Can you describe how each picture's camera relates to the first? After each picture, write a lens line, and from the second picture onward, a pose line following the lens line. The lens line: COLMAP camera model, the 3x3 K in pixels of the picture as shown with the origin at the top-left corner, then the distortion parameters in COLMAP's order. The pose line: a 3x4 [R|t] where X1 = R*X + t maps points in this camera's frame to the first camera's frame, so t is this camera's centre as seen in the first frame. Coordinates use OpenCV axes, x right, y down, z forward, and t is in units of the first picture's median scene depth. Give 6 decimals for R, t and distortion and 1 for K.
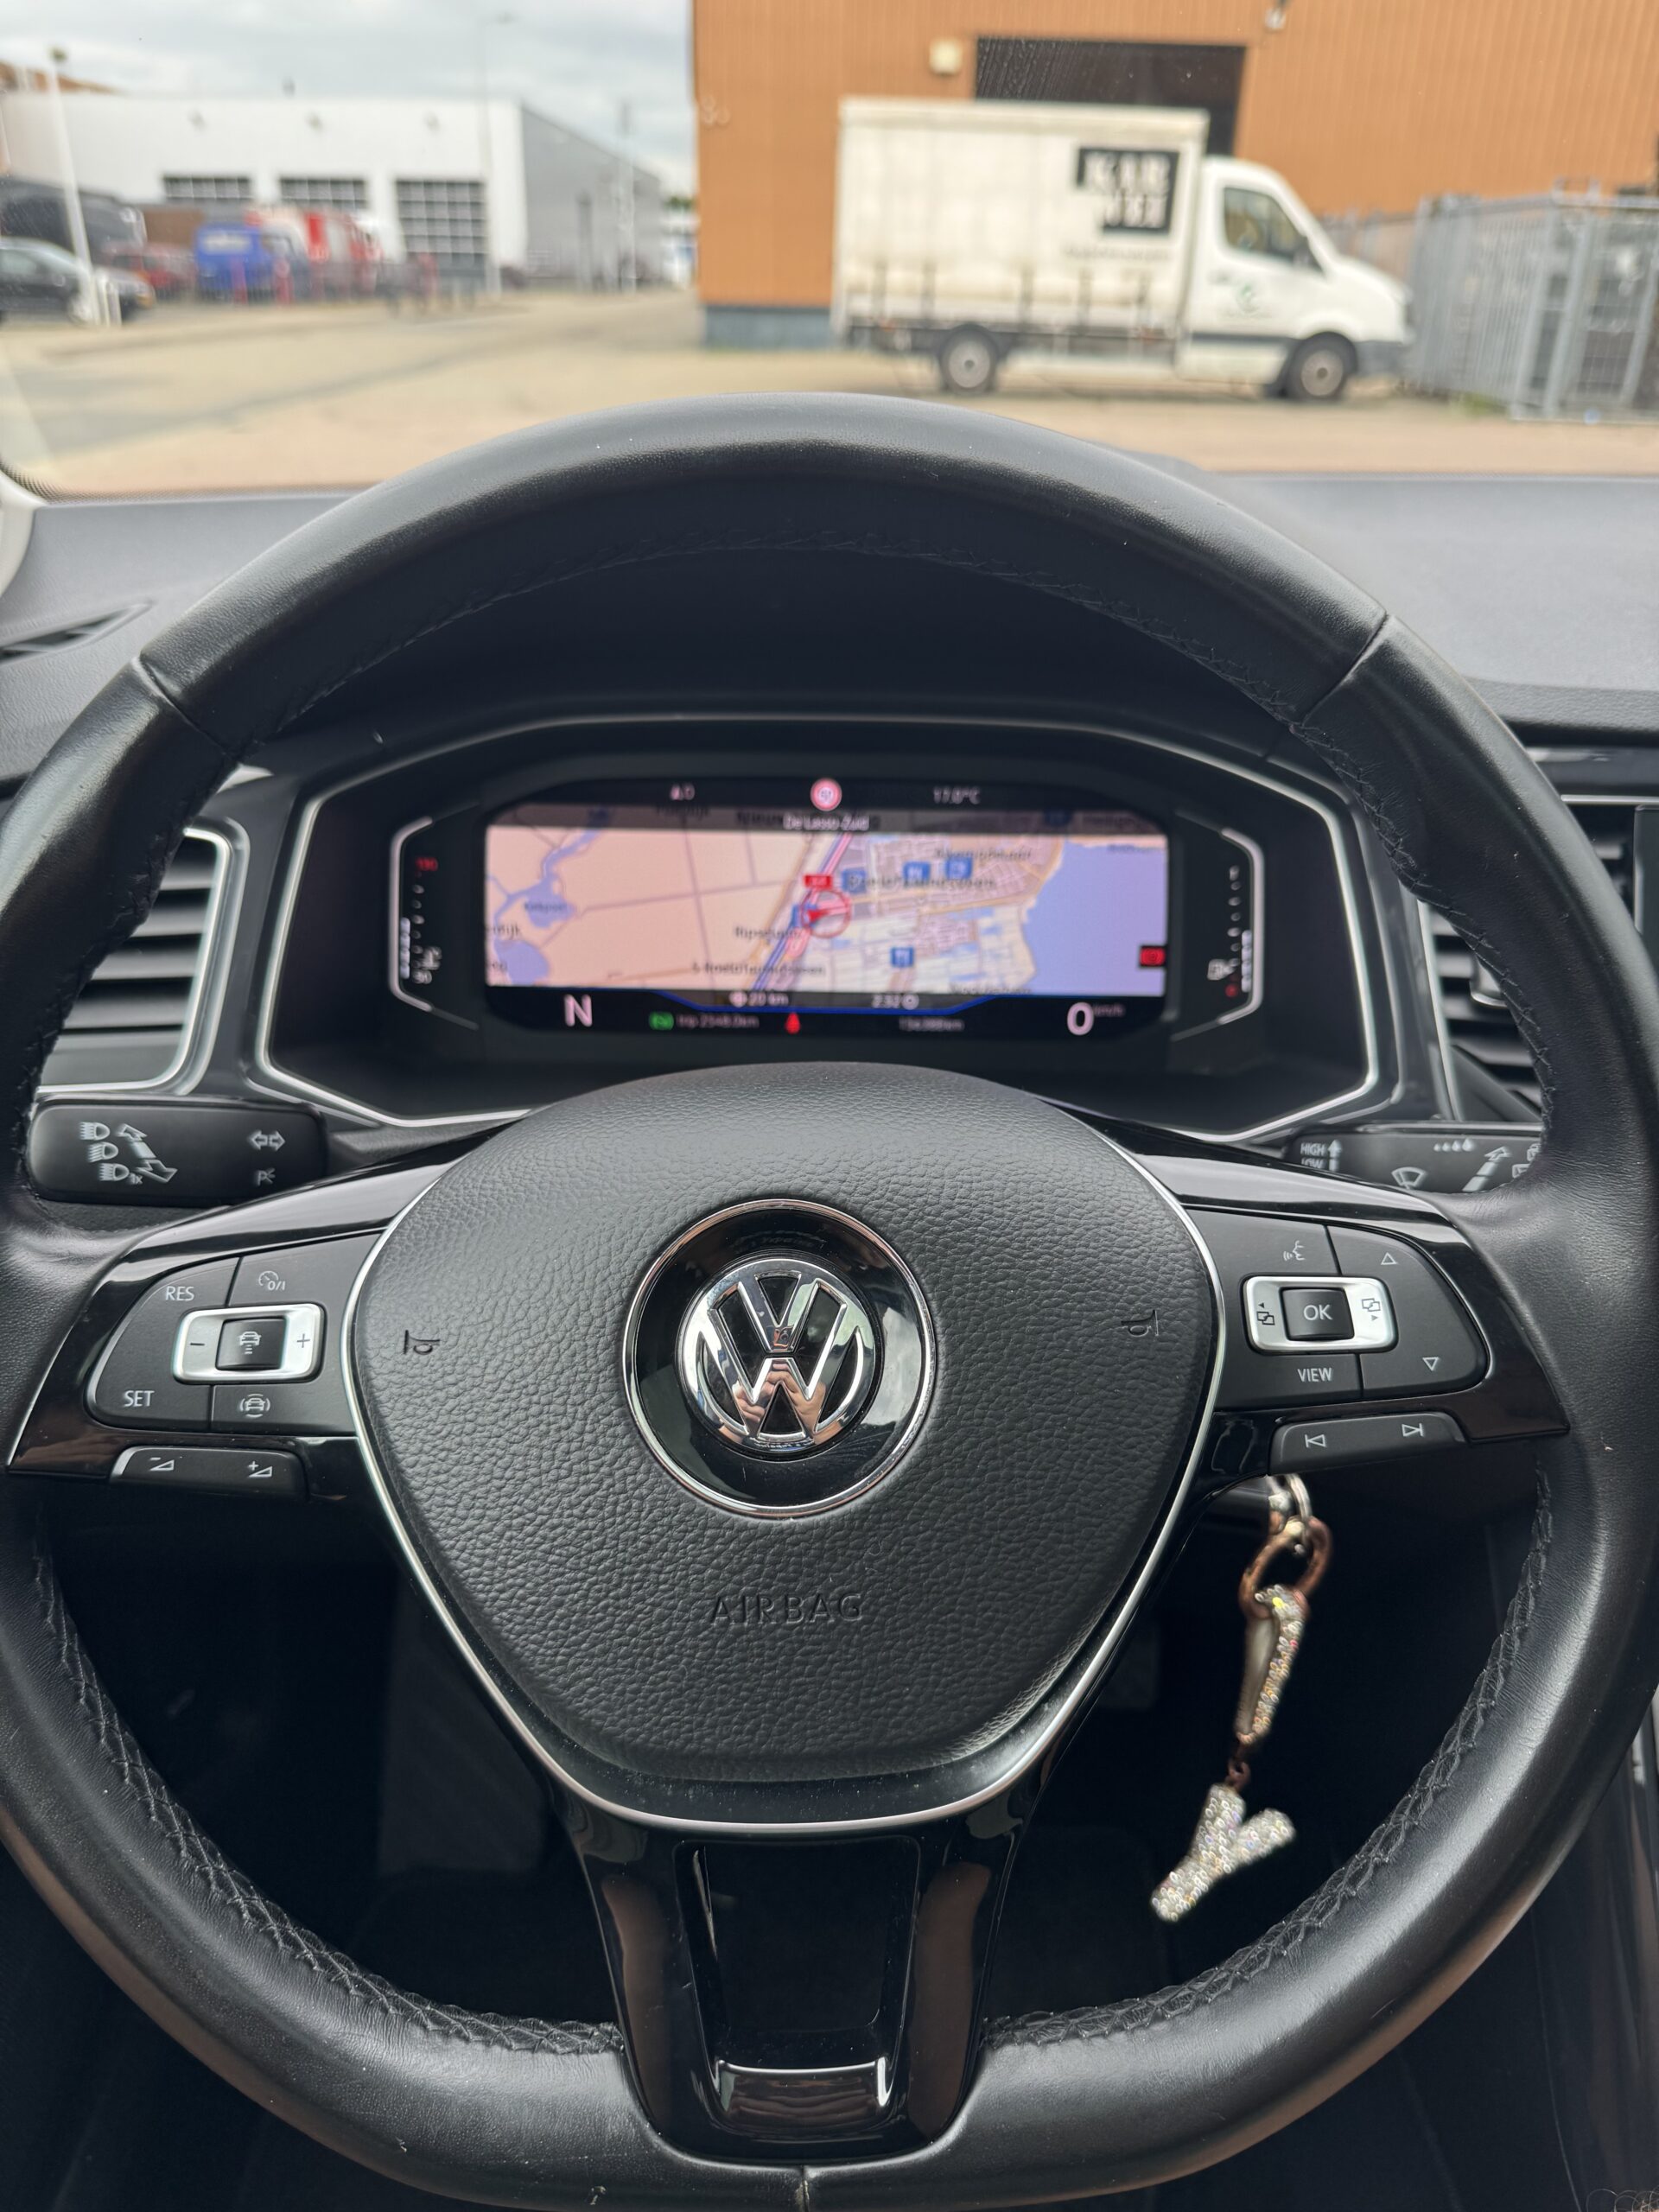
lens RADIAL K [[1527.5, 0, 828.4], [0, 1527.5, 1069.5], [0, 0, 1]] dist [0.138471, -0.327062]
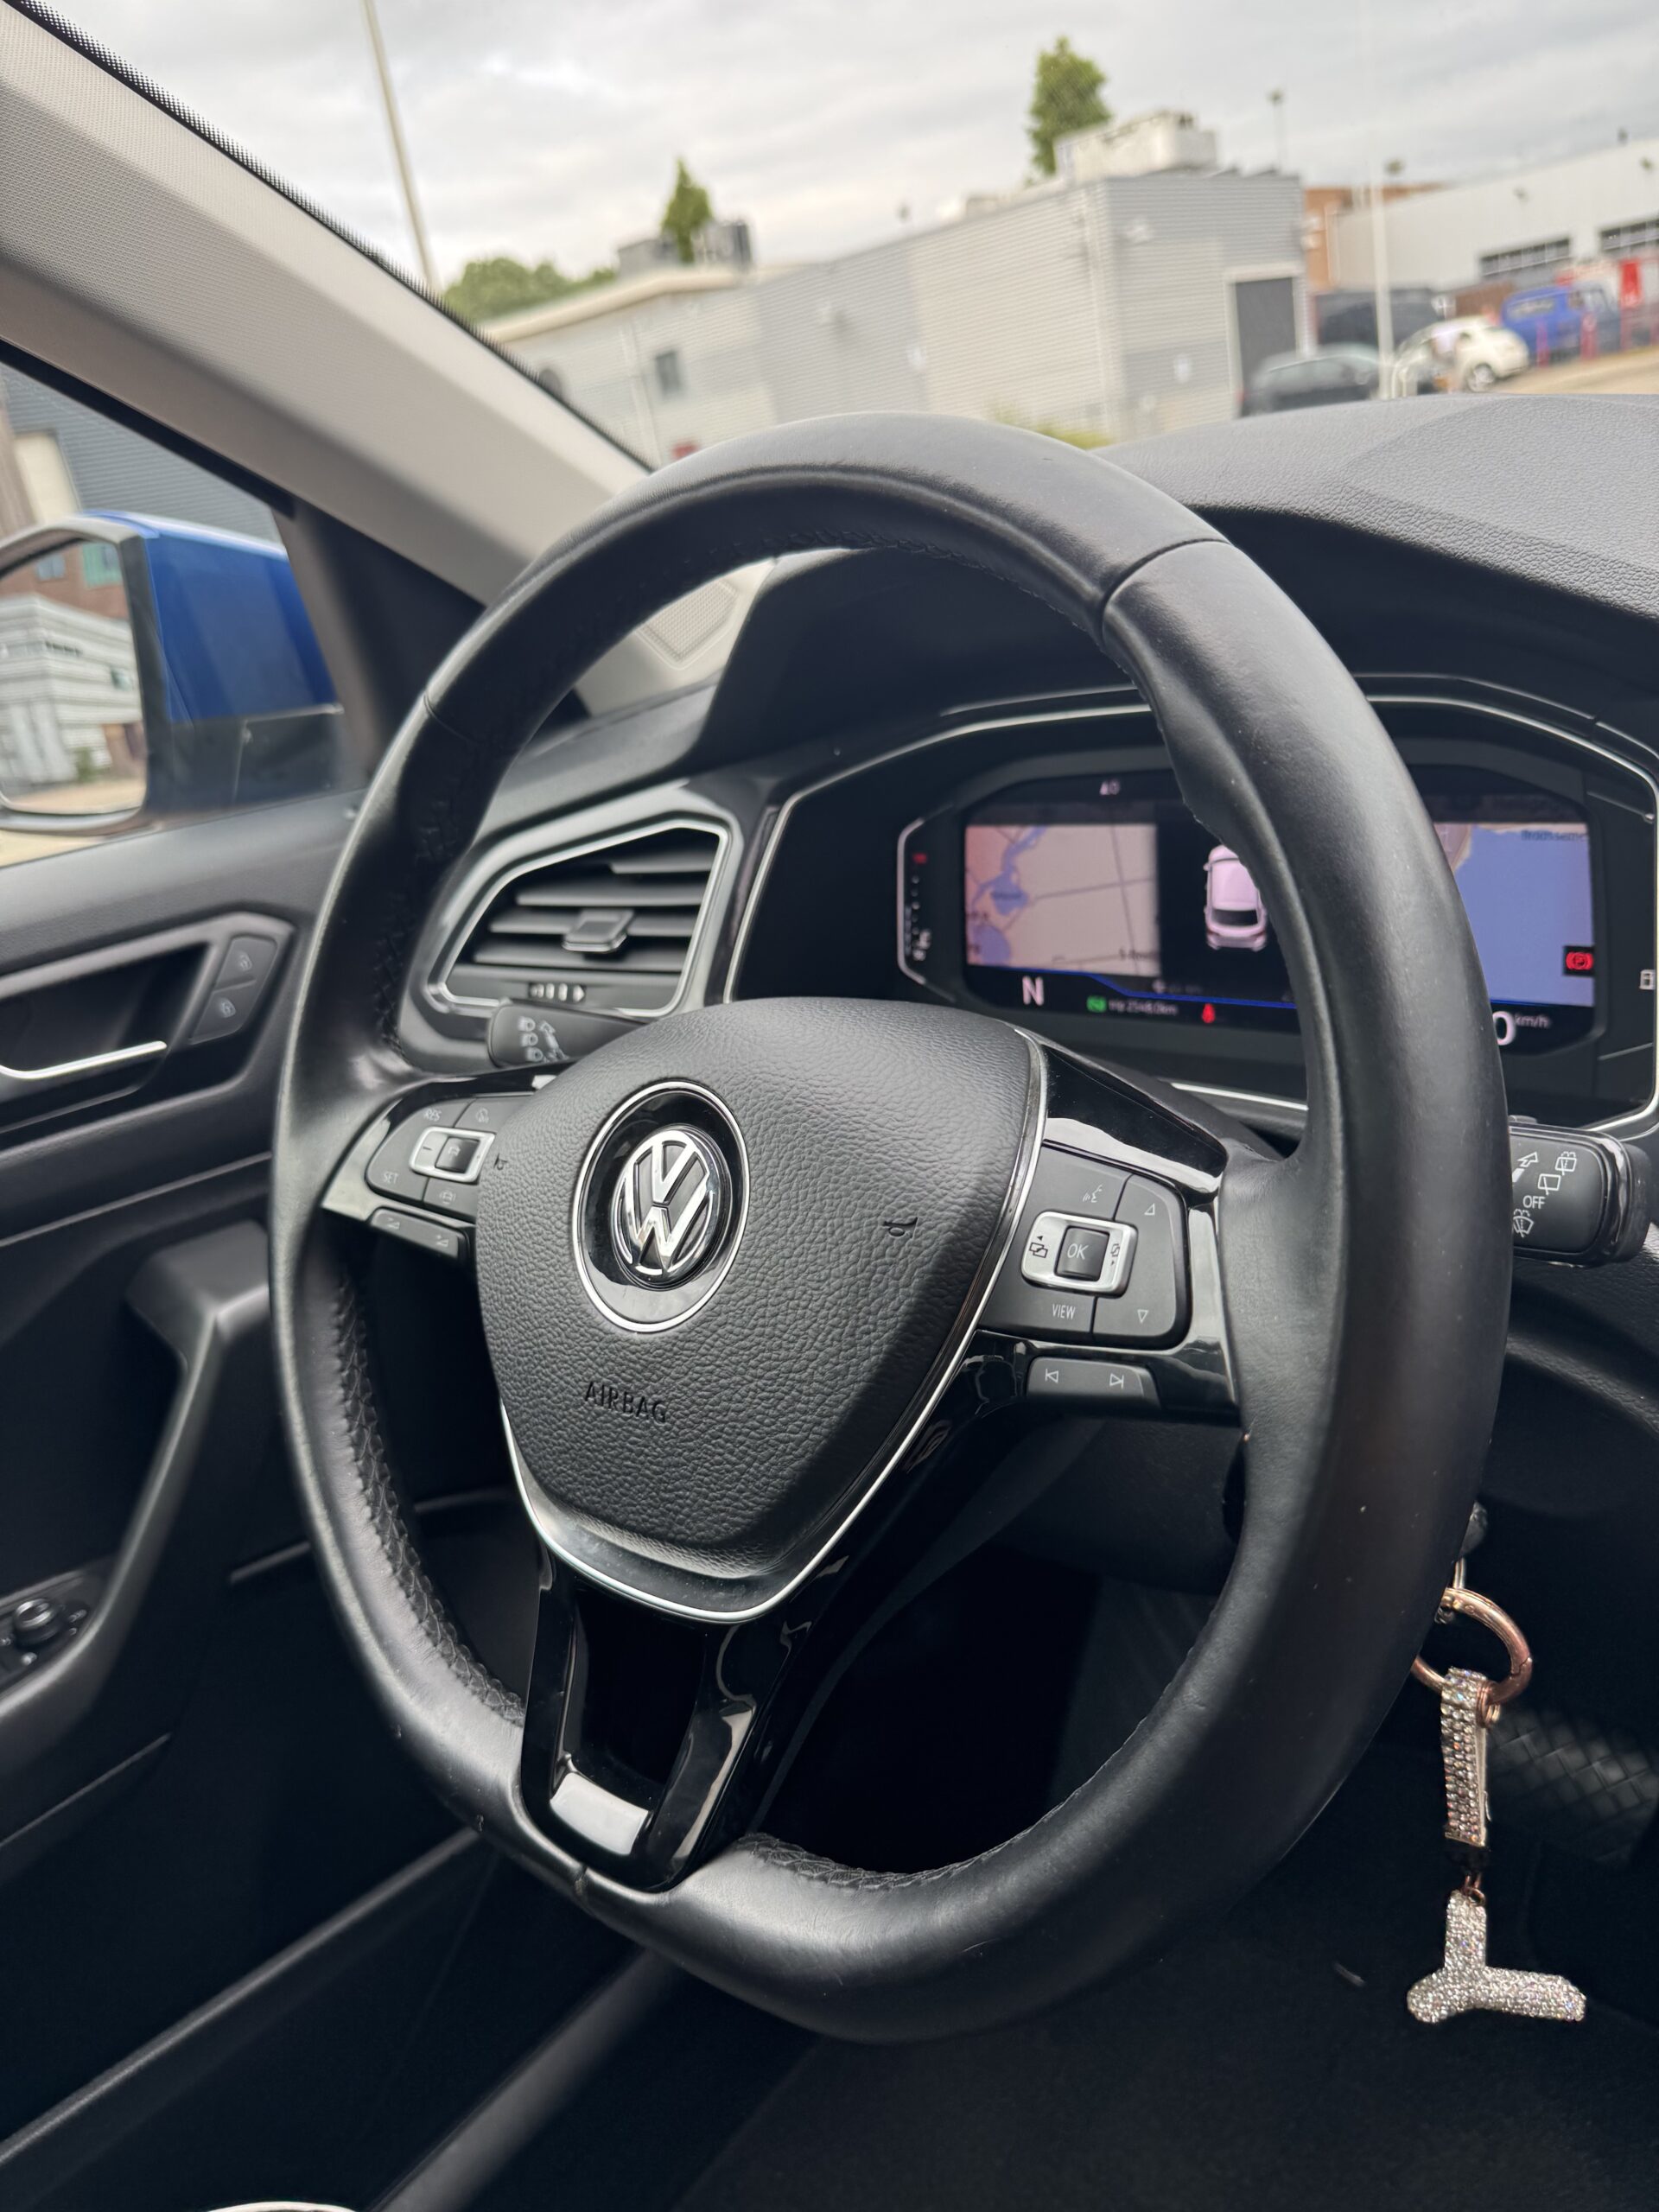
lens RADIAL K [[1536.3, 0, 896.8], [0, 1536.3, 1103.4], [0, 0, 1]] dist [0.000728, -0.019839]
pose [[0.754874, 0.095136, -0.648933, 0.501358], [-0.110325, 0.993744, 0.017350, 0.034795], [0.646524, 0.058497, 0.760648, 0.101600]]
